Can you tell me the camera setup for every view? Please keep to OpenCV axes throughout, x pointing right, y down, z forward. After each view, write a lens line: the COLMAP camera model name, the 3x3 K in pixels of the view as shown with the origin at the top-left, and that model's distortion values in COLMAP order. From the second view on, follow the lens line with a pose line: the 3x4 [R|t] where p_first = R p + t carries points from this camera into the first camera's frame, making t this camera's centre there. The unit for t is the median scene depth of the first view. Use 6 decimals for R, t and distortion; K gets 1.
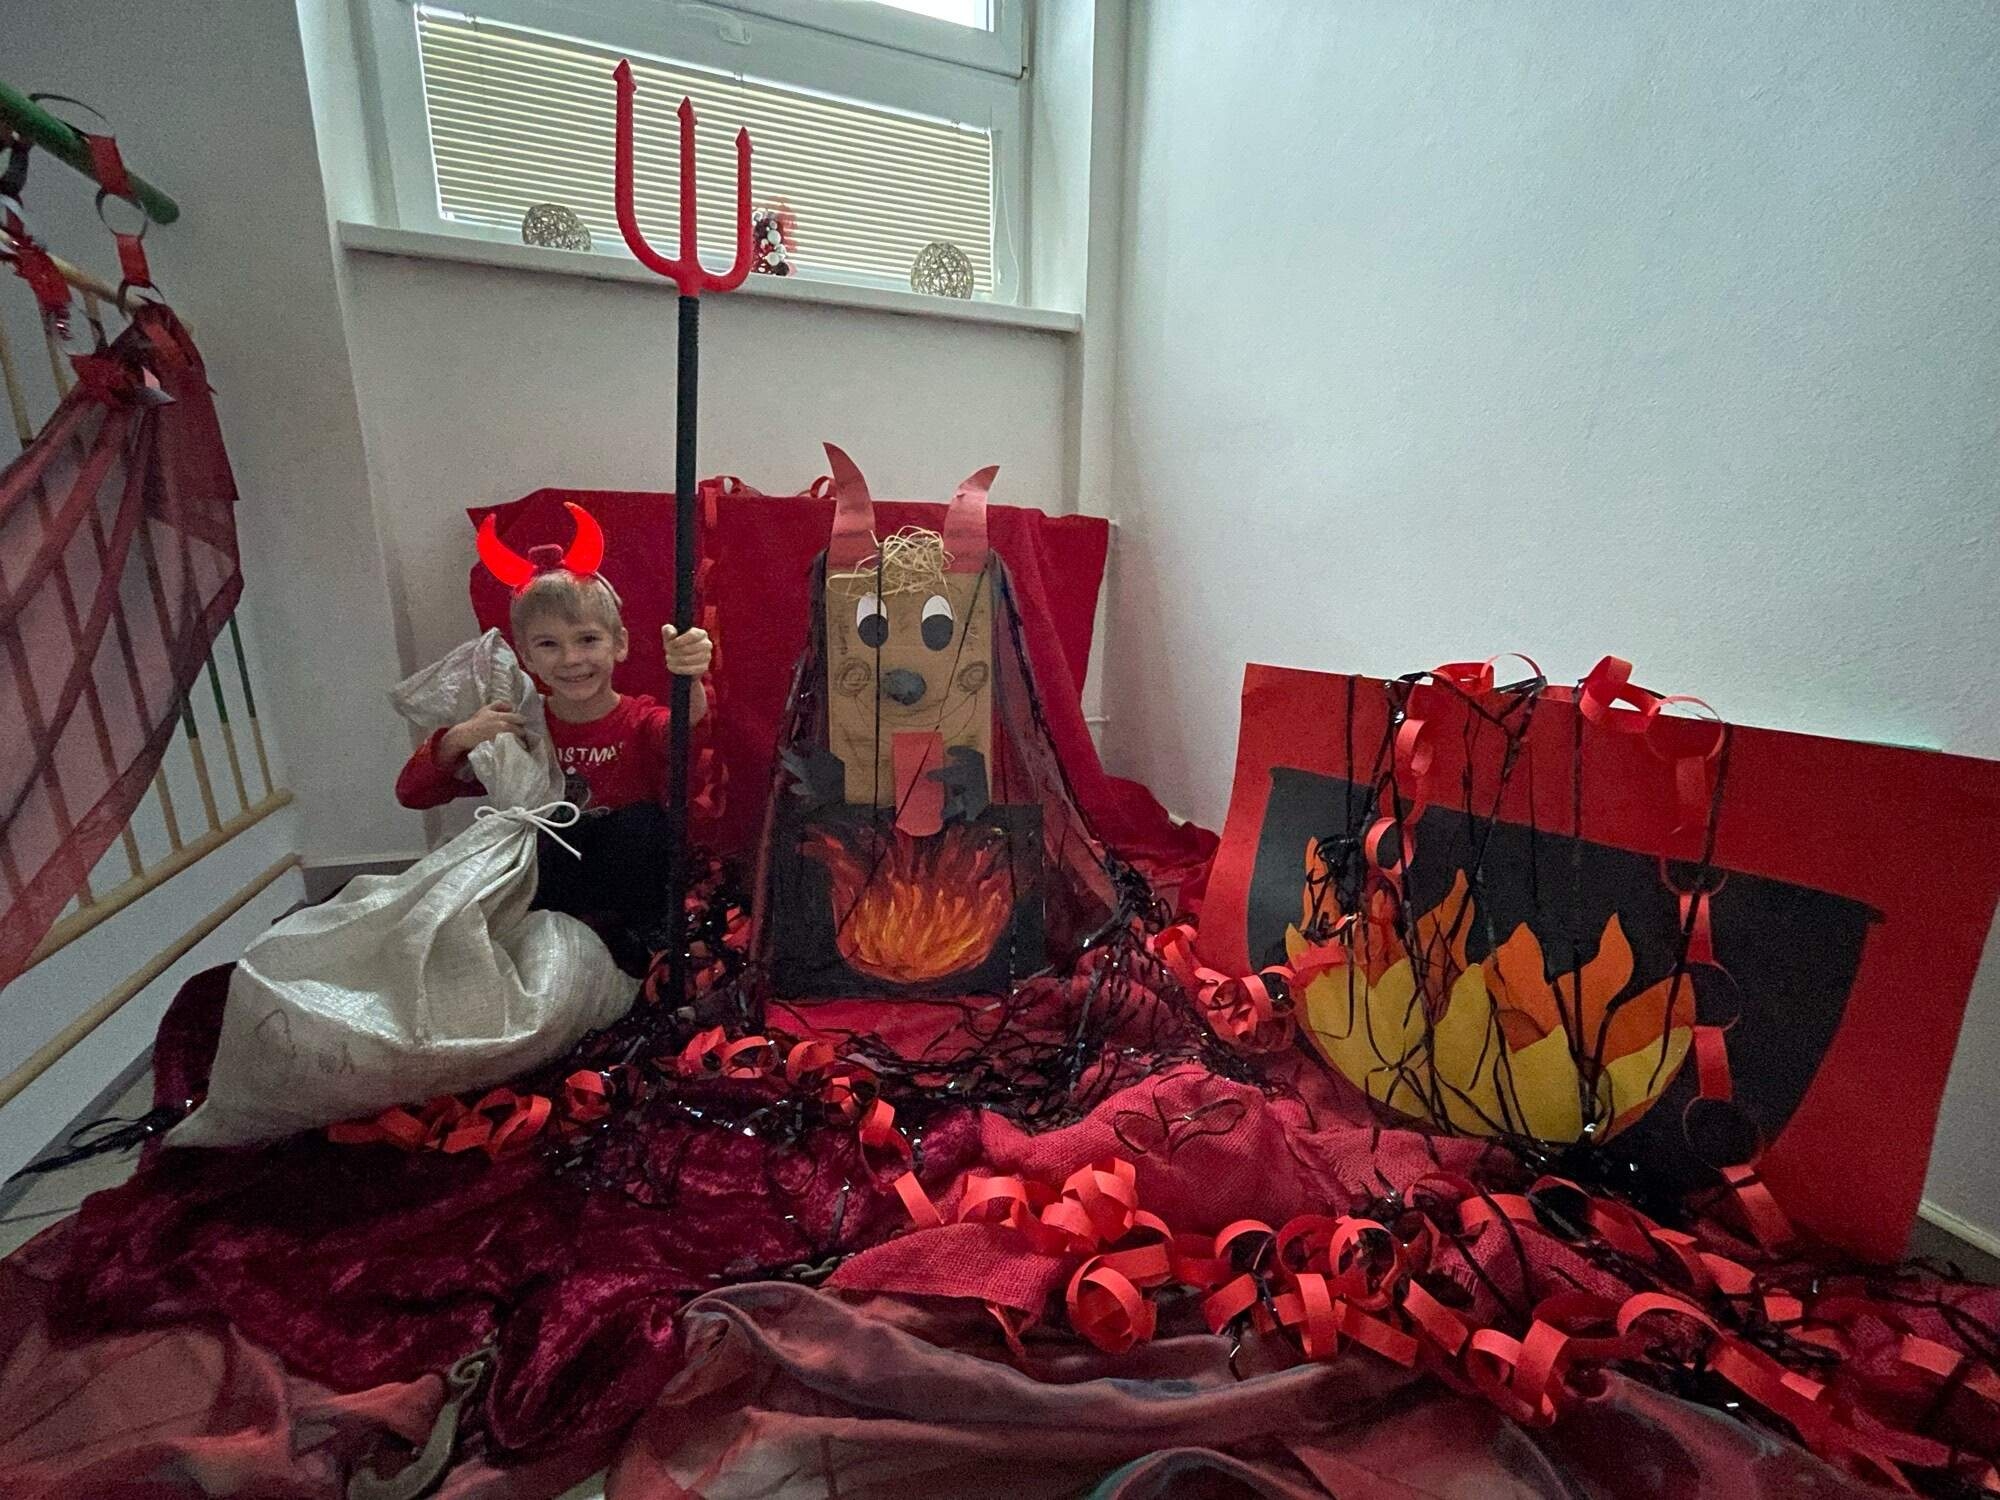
lens RADIAL K [[805.6, 0, 991.4], [0, 805.6, 742.8], [0, 0, 1]] dist [0.001494, -0.000637]
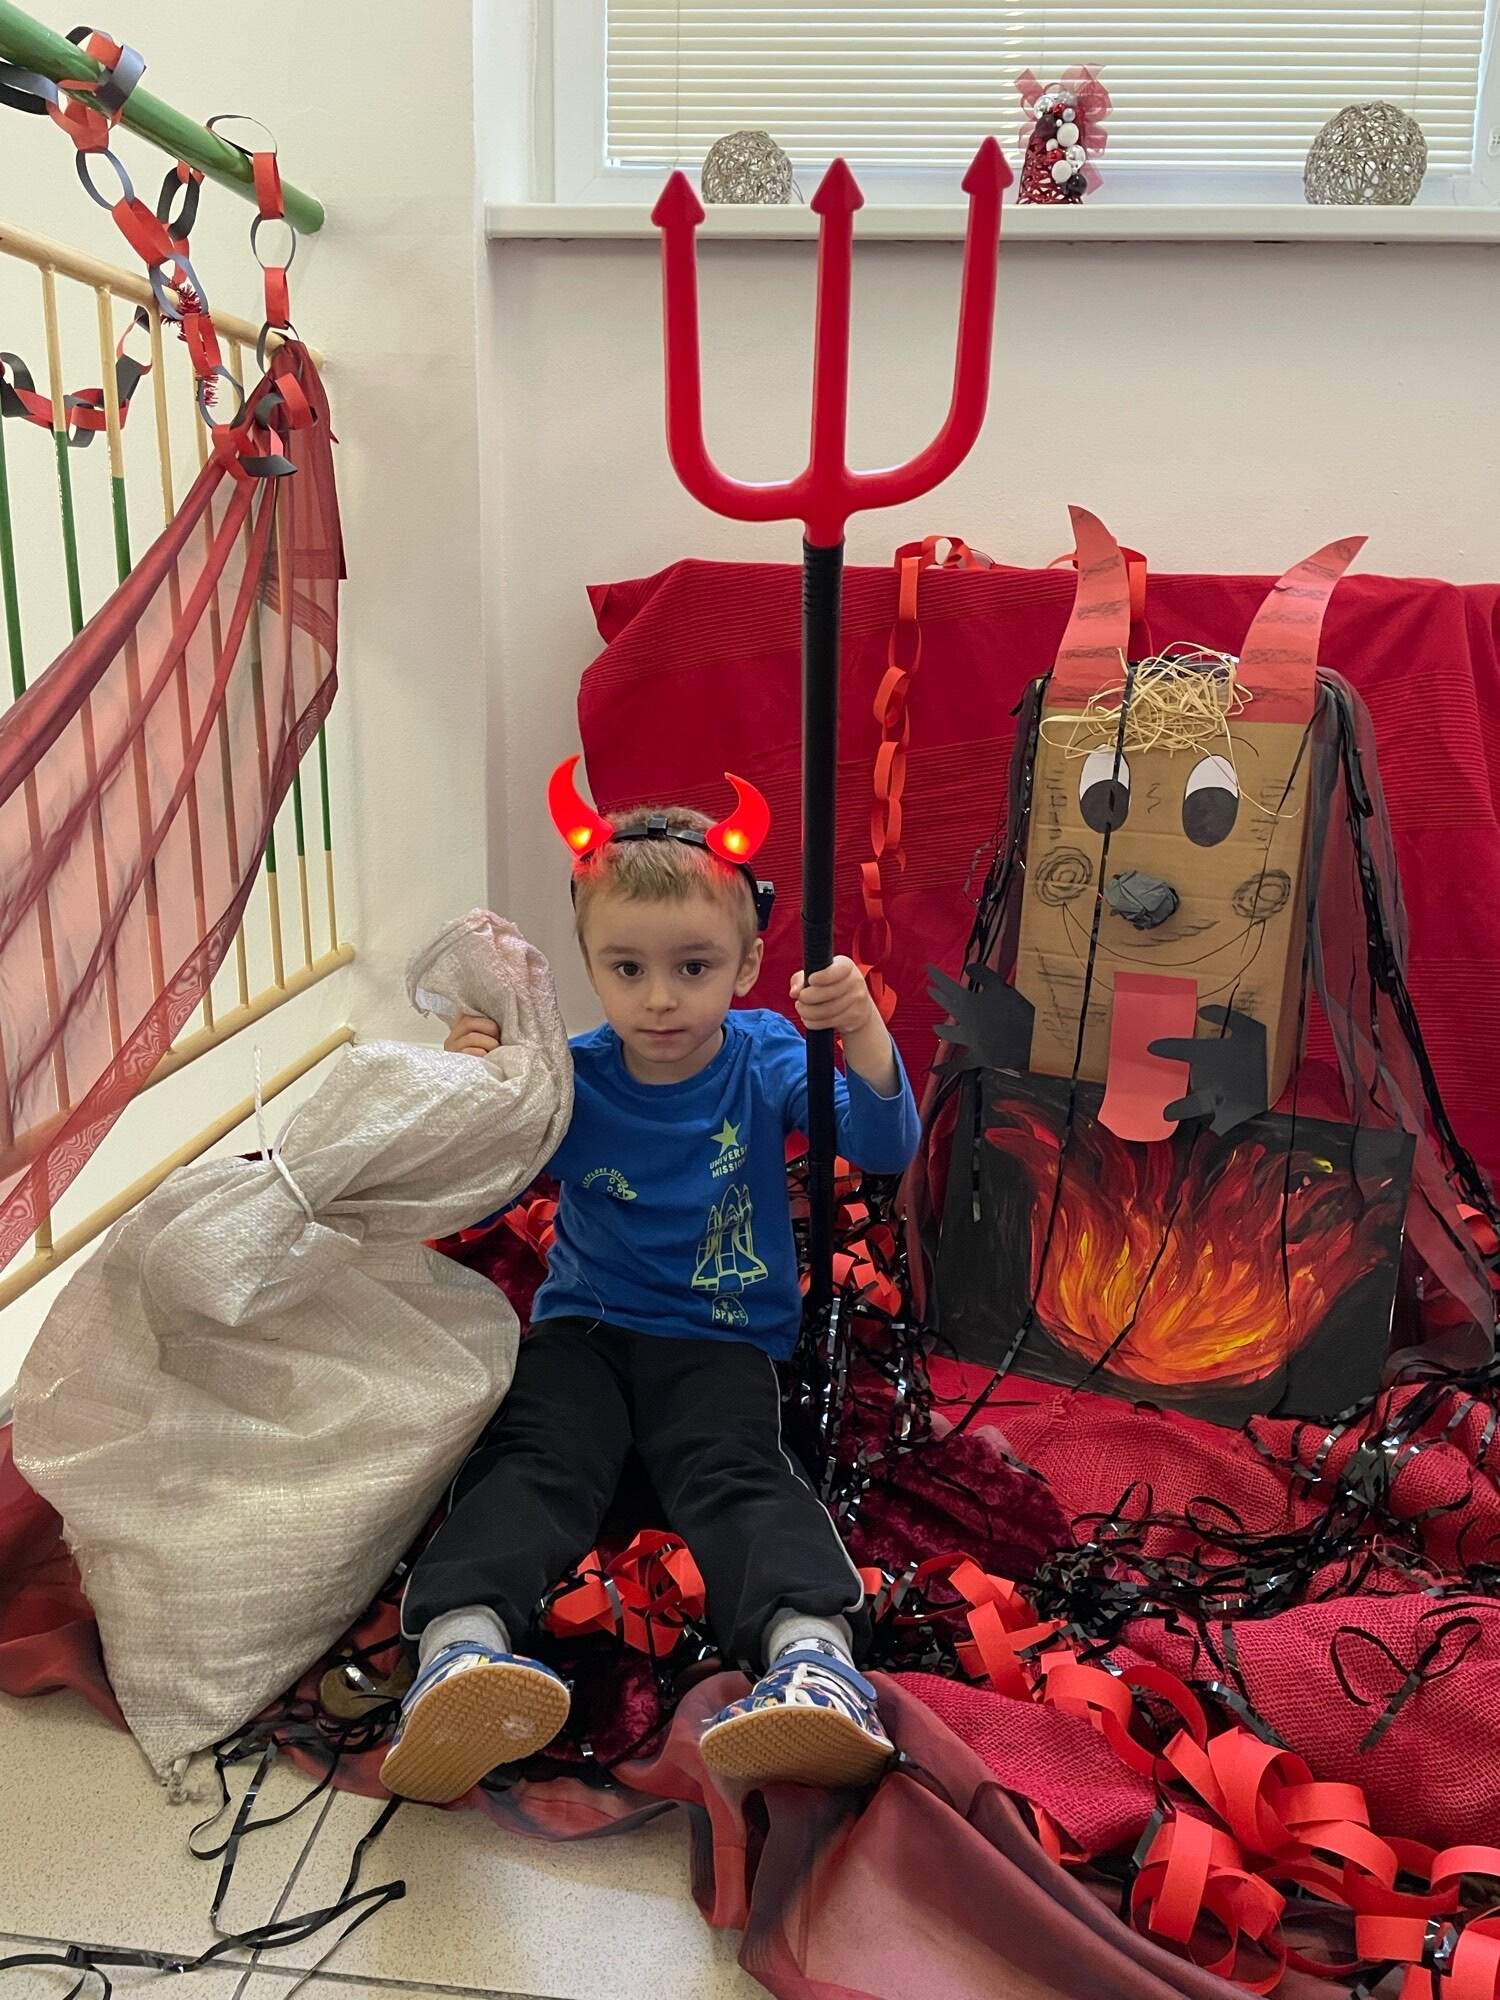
lens RADIAL K [[1499.5, 0, 748.4], [0, 1499.5, 987.1], [0, 0, 1]] dist [0.083963, -0.098913]
pose [[0.891930, 0.128045, -0.433666, 0.132611], [-0.122245, 0.991637, 0.041368, -0.013360], [0.435336, 0.016116, 0.900124, -0.177607]]
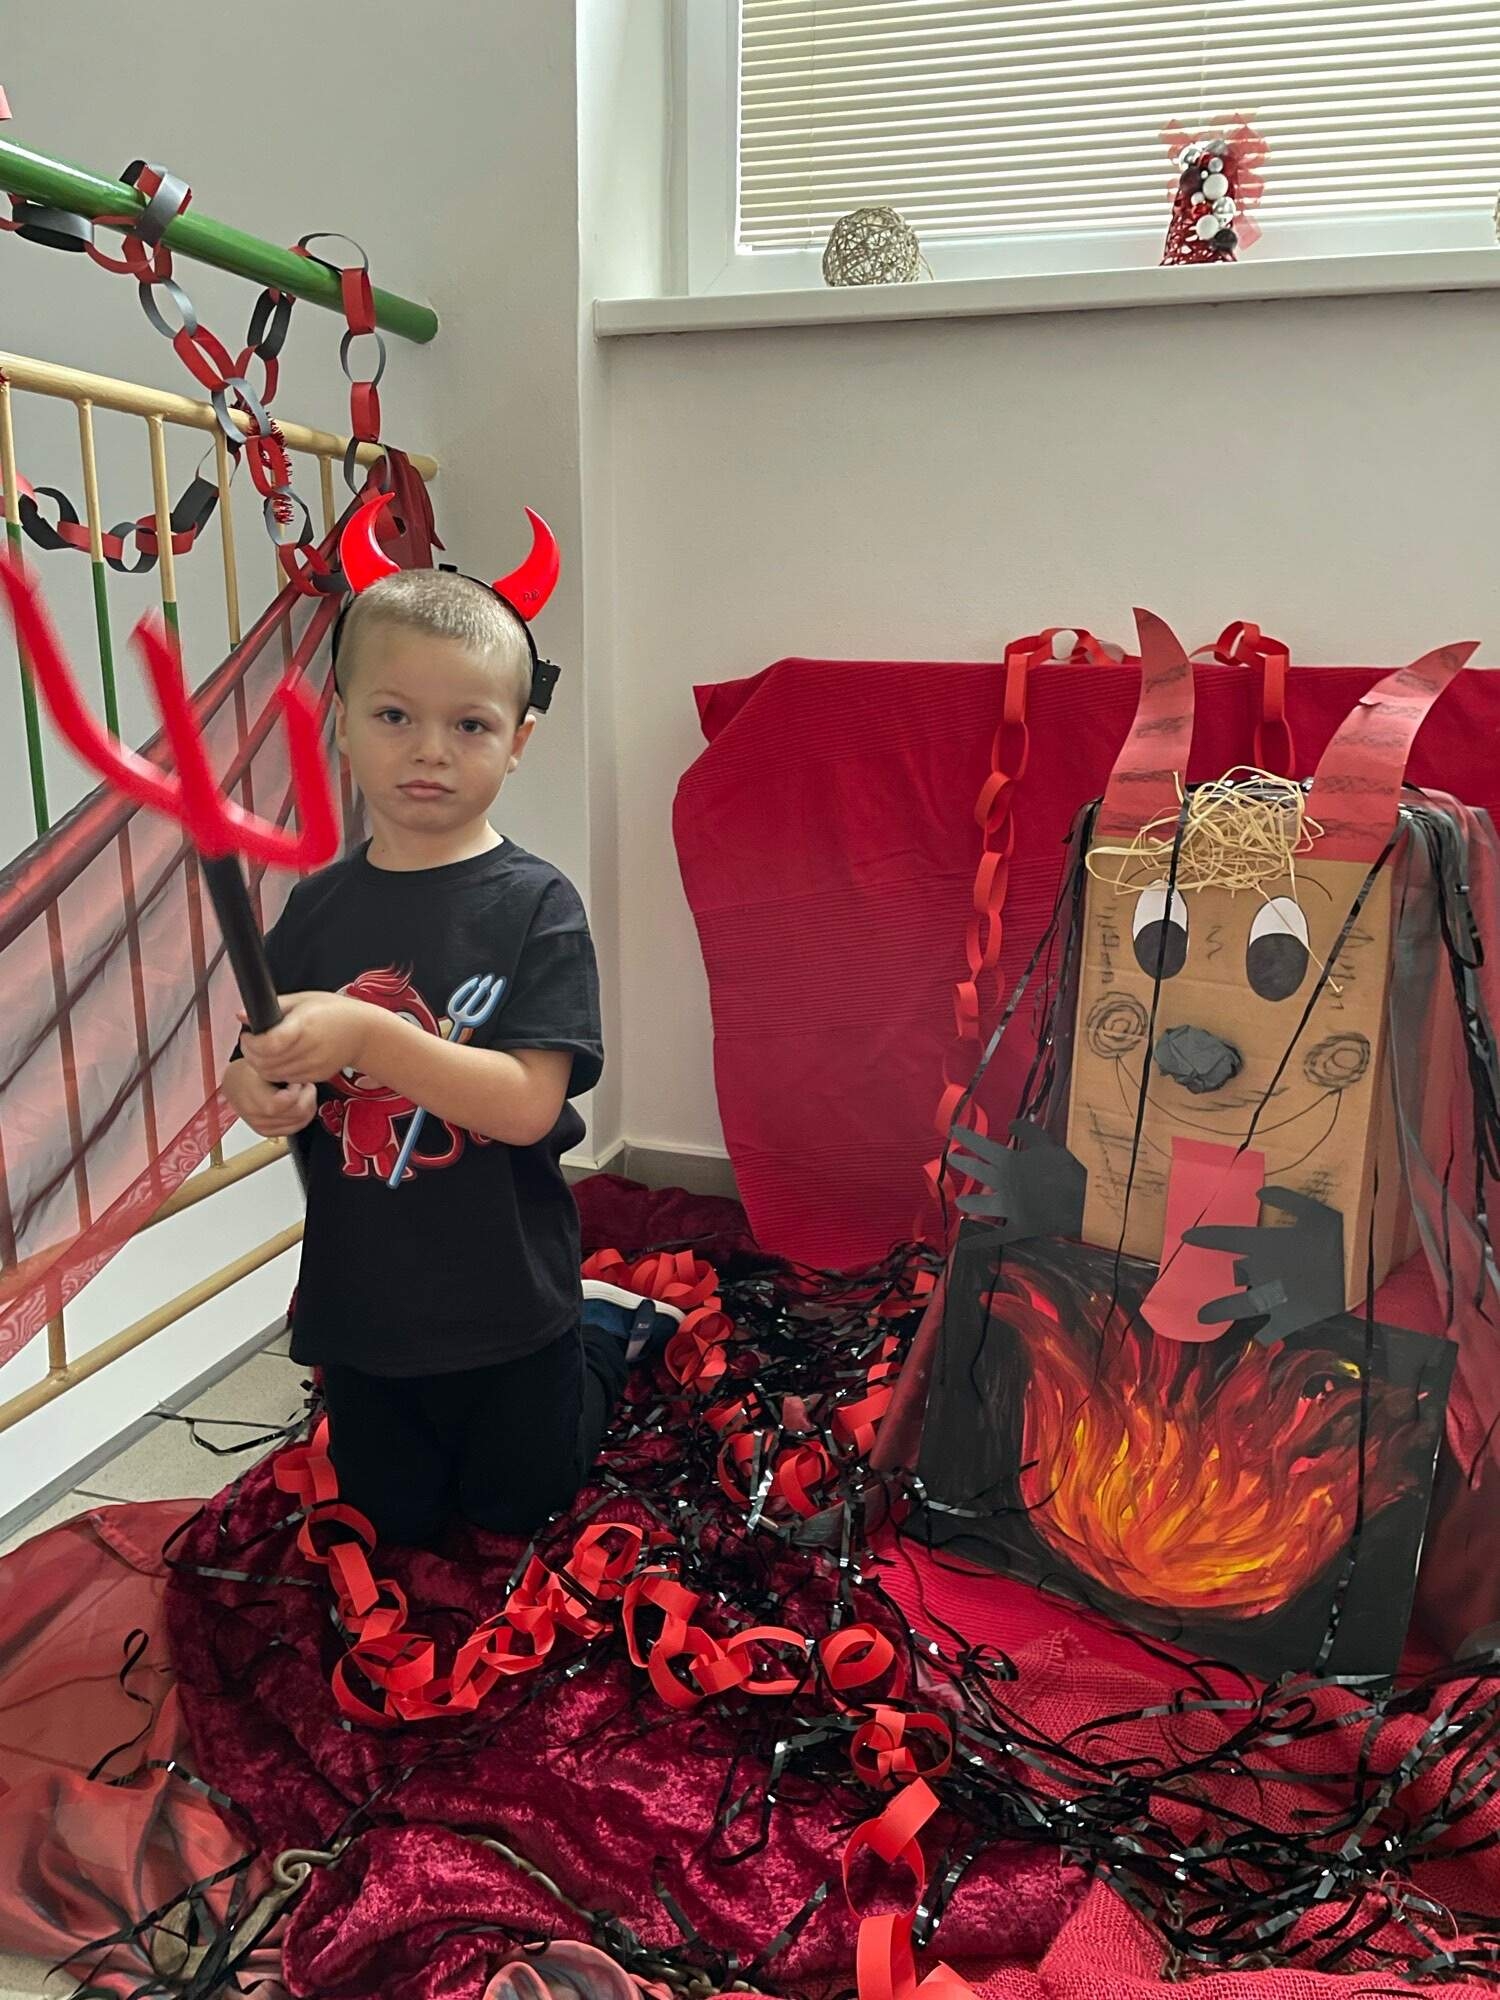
lens RADIAL K [[1499.5, 0, 754.6], [0, 1499.5, 1009.4], [0, 0, 1]] dist [0.083963, -0.098913]
pose [[0.790456, 0.142616, -0.595684, 0.251903], [-0.143996, 0.988528, 0.045591, -0.104063], [0.595352, 0.049739, 0.801924, 0.008097]]
